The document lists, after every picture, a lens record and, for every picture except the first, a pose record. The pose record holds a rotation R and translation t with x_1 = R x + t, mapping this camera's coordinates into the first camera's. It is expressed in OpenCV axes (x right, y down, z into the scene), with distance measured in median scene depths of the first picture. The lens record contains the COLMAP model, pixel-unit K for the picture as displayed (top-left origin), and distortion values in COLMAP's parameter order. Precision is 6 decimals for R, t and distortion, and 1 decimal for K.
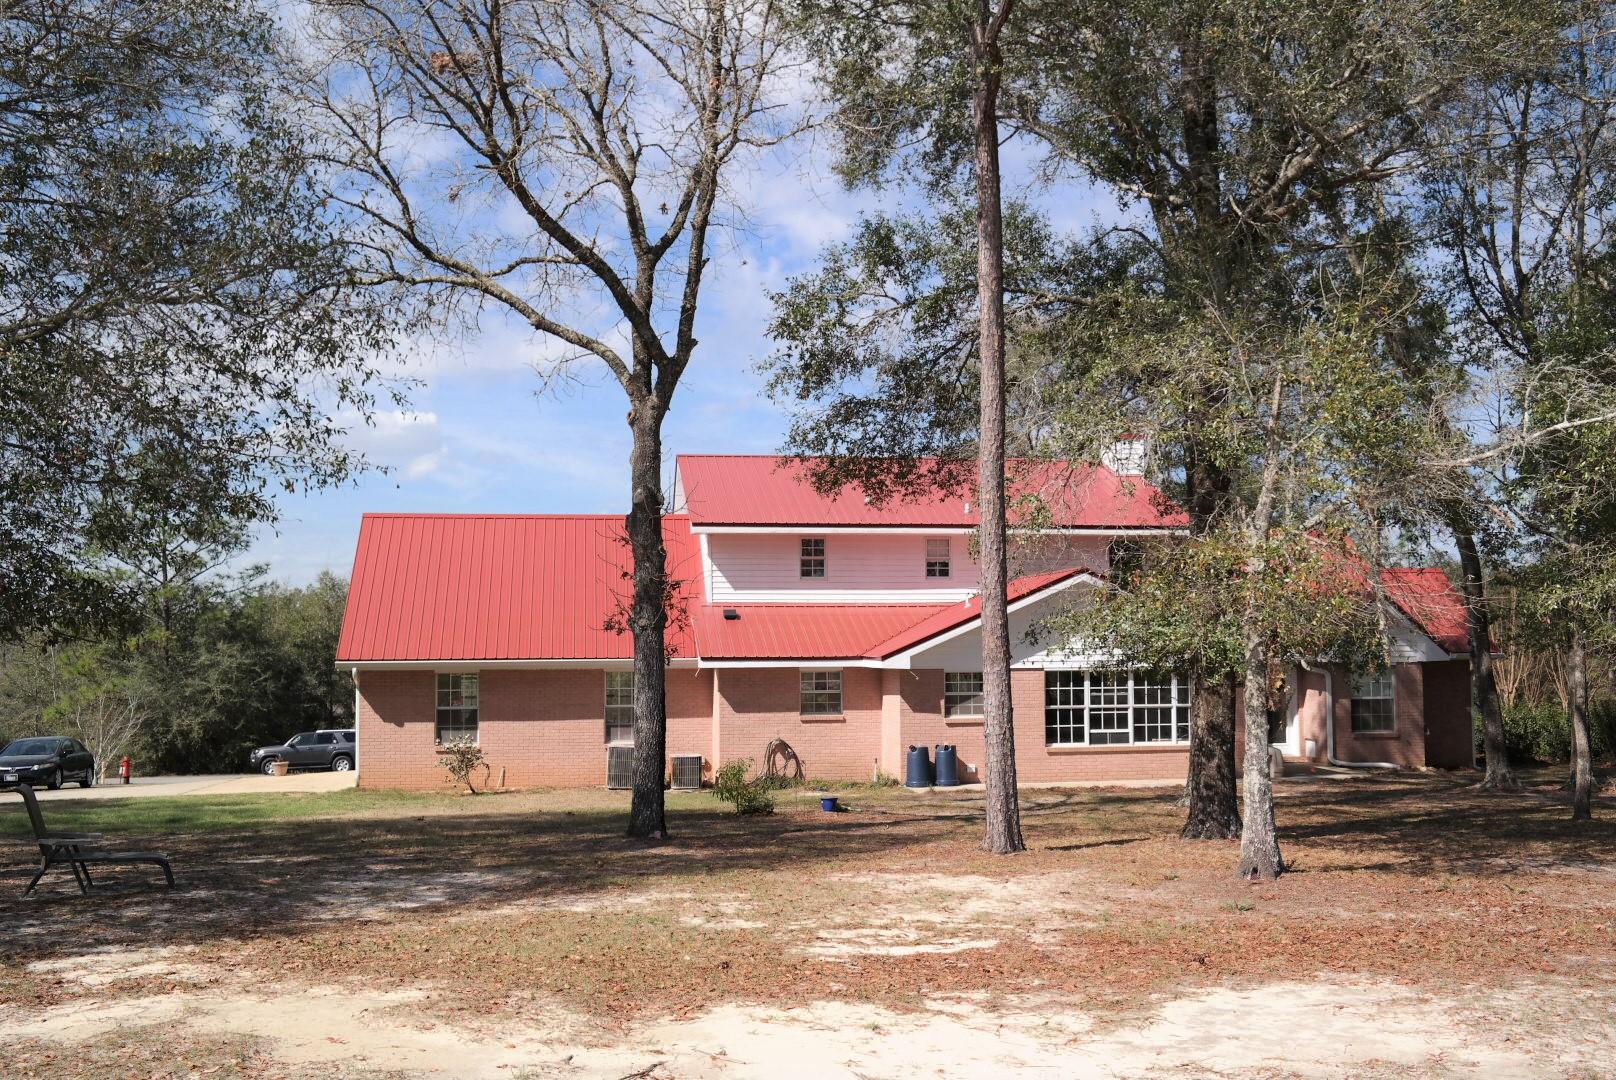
lens RADIAL K [[1579.8, 0, 808.0], [0, 1579.8, 540.0], [0, 0, 1]] dist [-0.103603, -0.001725]
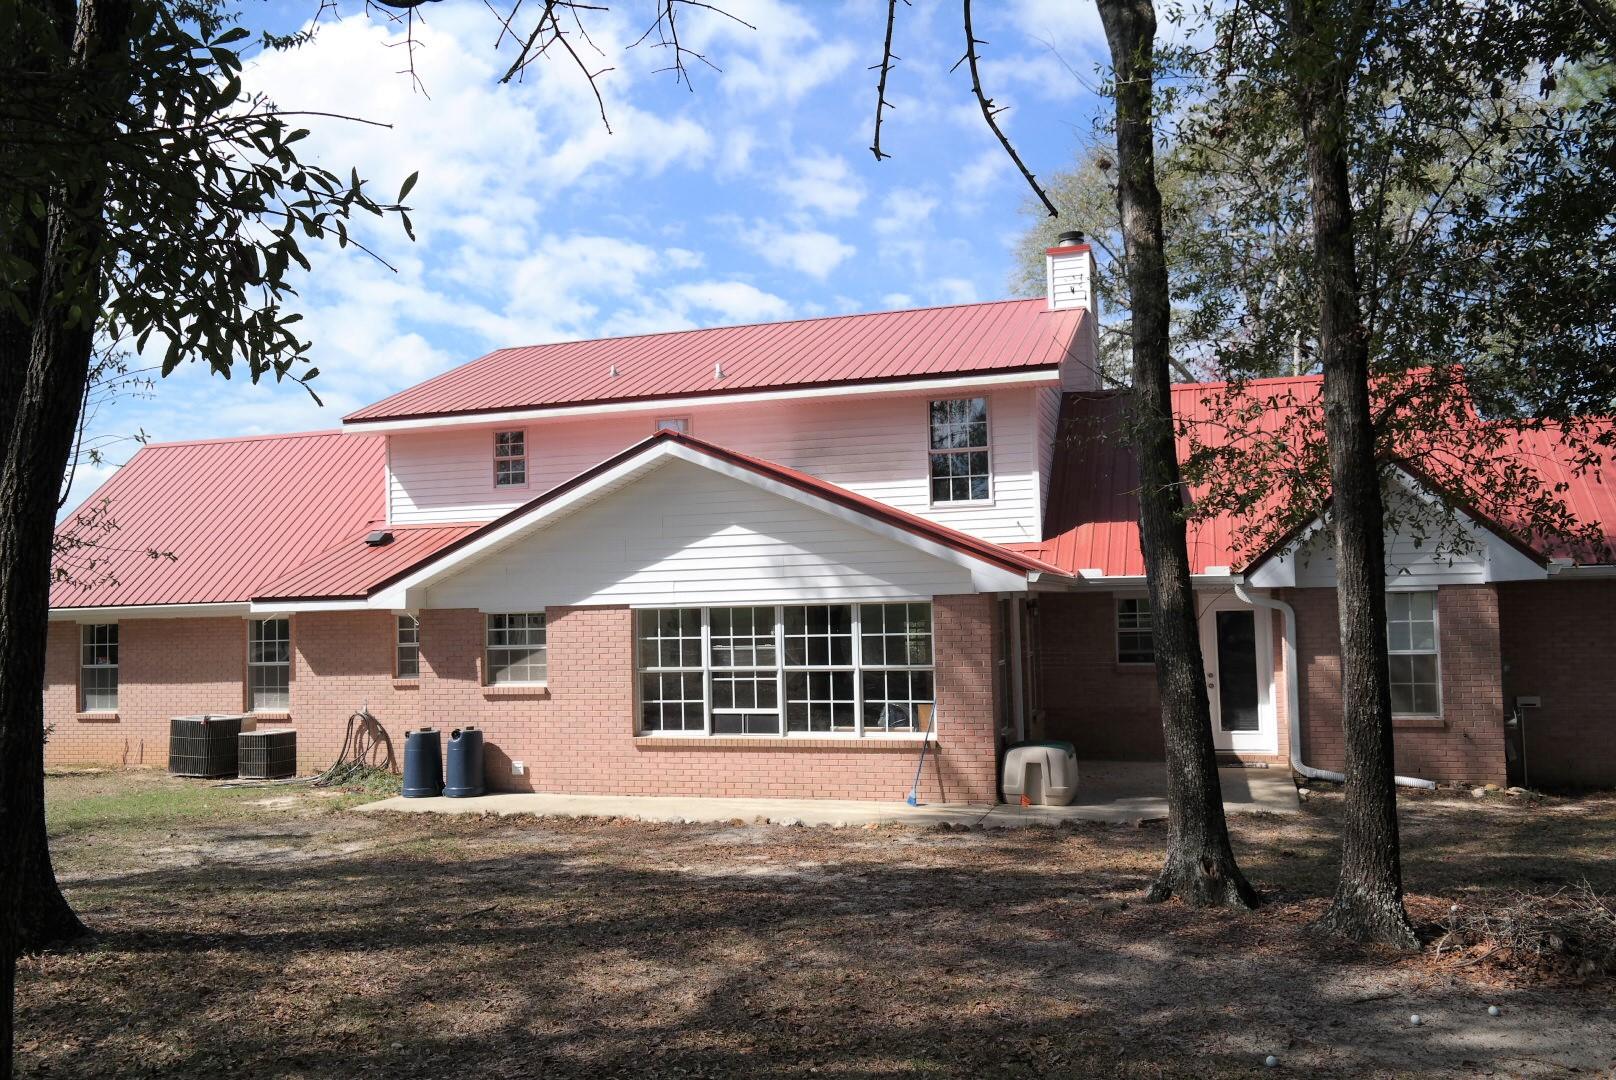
lens RADIAL K [[1302.9, 0, 808.0], [0, 1302.9, 540.0], [0, 0, 1]] dist [0.000976, 0.008011]
pose [[0.895927, -0.040305, -0.442370, 0.427295], [0.050137, 0.998687, 0.010551, 0.054312], [0.441364, -0.031632, 0.896771, 0.579392]]
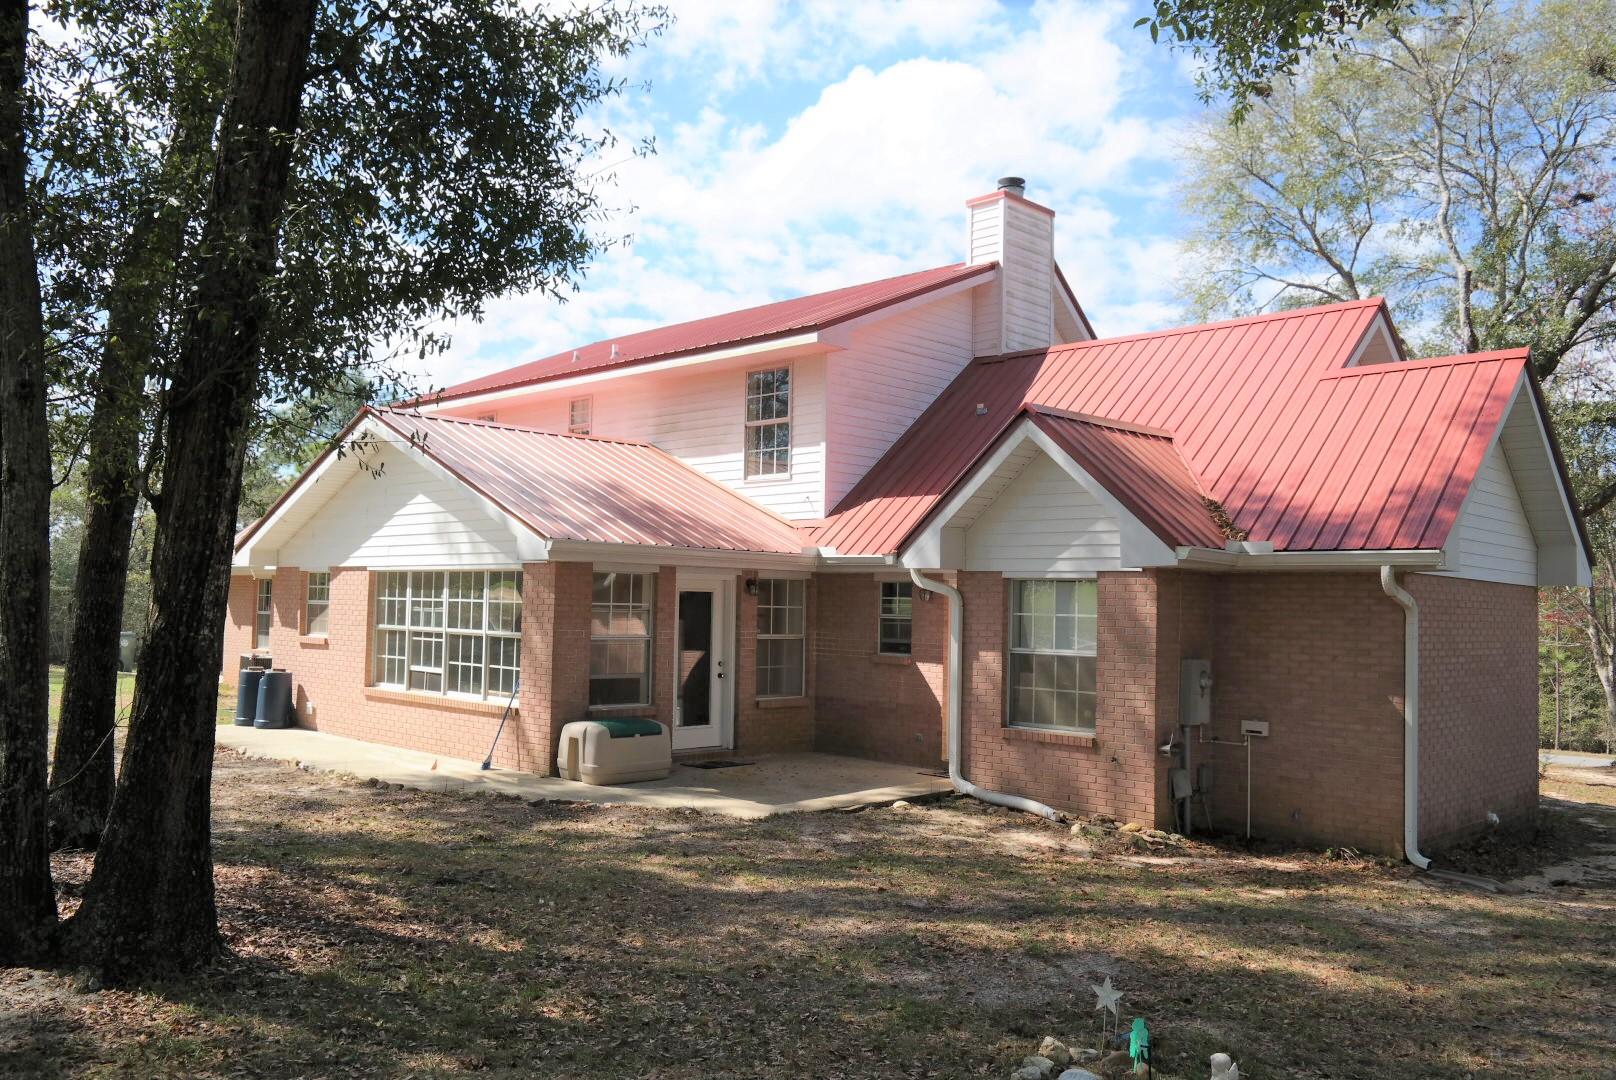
lens RADIAL K [[1302.9, 0, 808.0], [0, 1302.9, 540.0], [0, 0, 1]] dist [0.000976, 0.008011]
pose [[0.589187, -0.024003, -0.807640, 0.692676], [0.030288, 0.999512, -0.007610, 0.079059], [0.807429, -0.019978, 0.589627, 0.818810]]
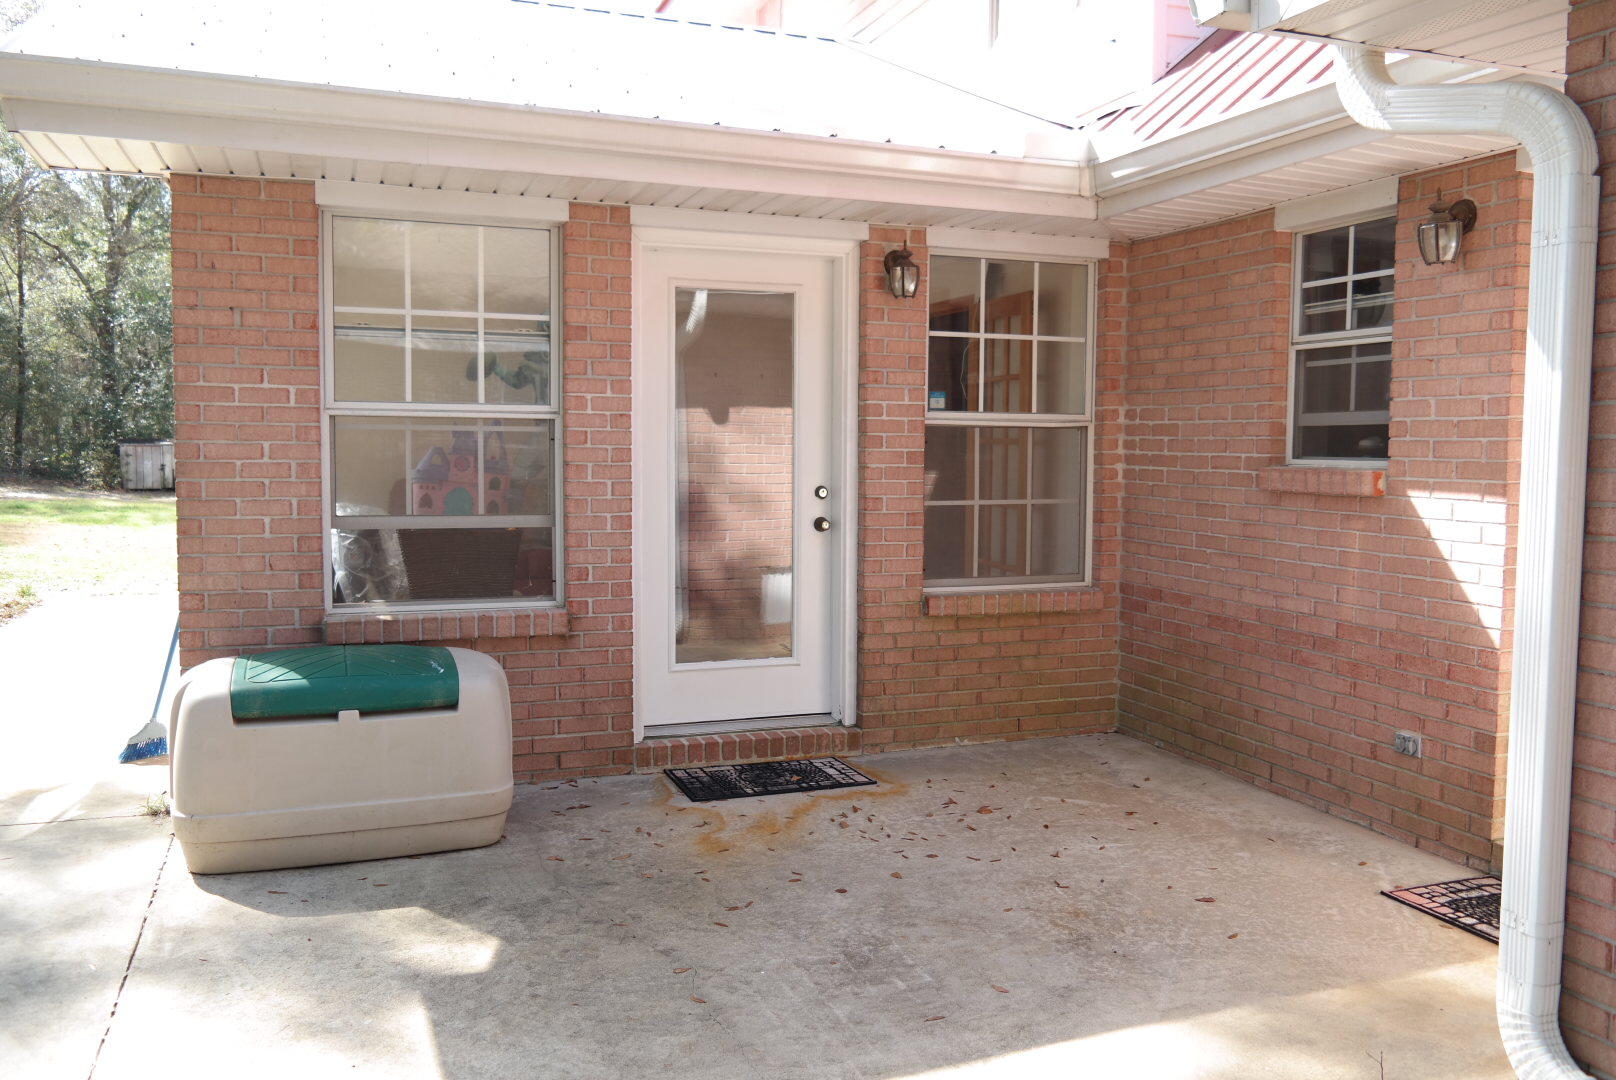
lens RADIAL K [[1302.9, 0, 808.0], [0, 1302.9, 540.0], [0, 0, 1]] dist [0.000976, 0.008011]
pose [[0.196388, 0.078867, -0.977349, 0.443960], [0.055079, 0.994299, 0.091303, 0.111893], [0.978978, -0.071763, 0.190924, 1.050230]]
